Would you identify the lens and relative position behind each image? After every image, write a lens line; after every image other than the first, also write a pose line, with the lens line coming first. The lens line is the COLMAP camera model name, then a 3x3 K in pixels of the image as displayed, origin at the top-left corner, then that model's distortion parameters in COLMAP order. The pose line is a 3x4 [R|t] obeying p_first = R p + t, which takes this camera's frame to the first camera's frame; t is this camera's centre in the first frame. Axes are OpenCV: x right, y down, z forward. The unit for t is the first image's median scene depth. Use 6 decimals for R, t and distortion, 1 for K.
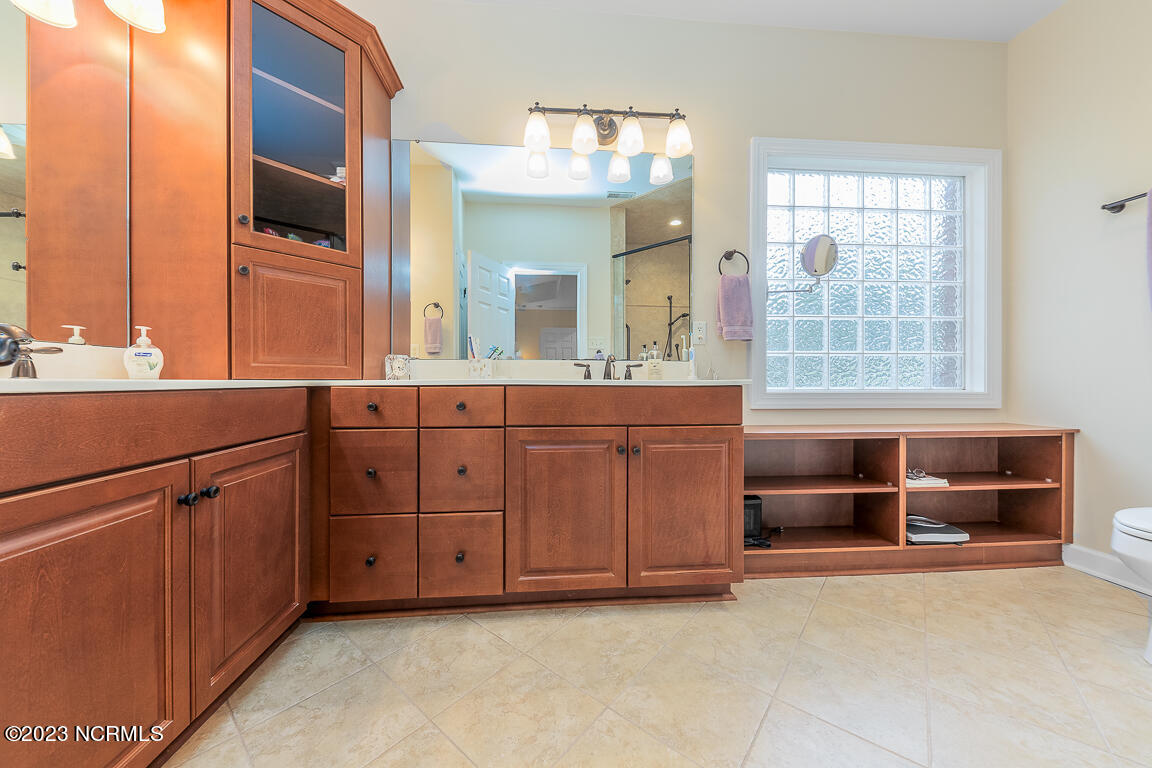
lens RADIAL K [[401.7, 0, 575.5], [0, 401.7, 383.0], [0, 0, 1]] dist [-0.000440, 0.000002]
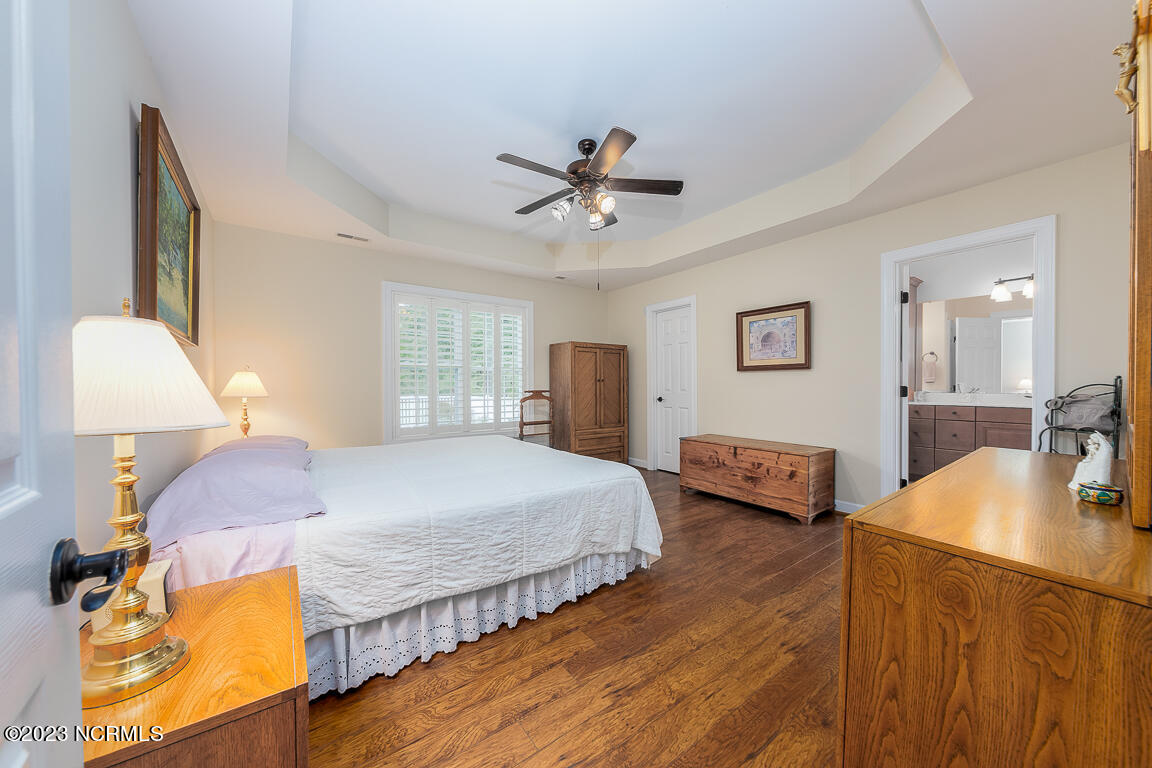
lens RADIAL K [[401.7, 0, 575.5], [0, 401.7, 387.8], [0, 0, 1]] dist [-0.000440, 0.000002]
pose [[0.524797, 0.008553, -0.851184, 0.737054], [-0.007170, 0.999958, 0.005627, -0.119297], [0.851197, 0.003150, 0.524837, -2.811348]]
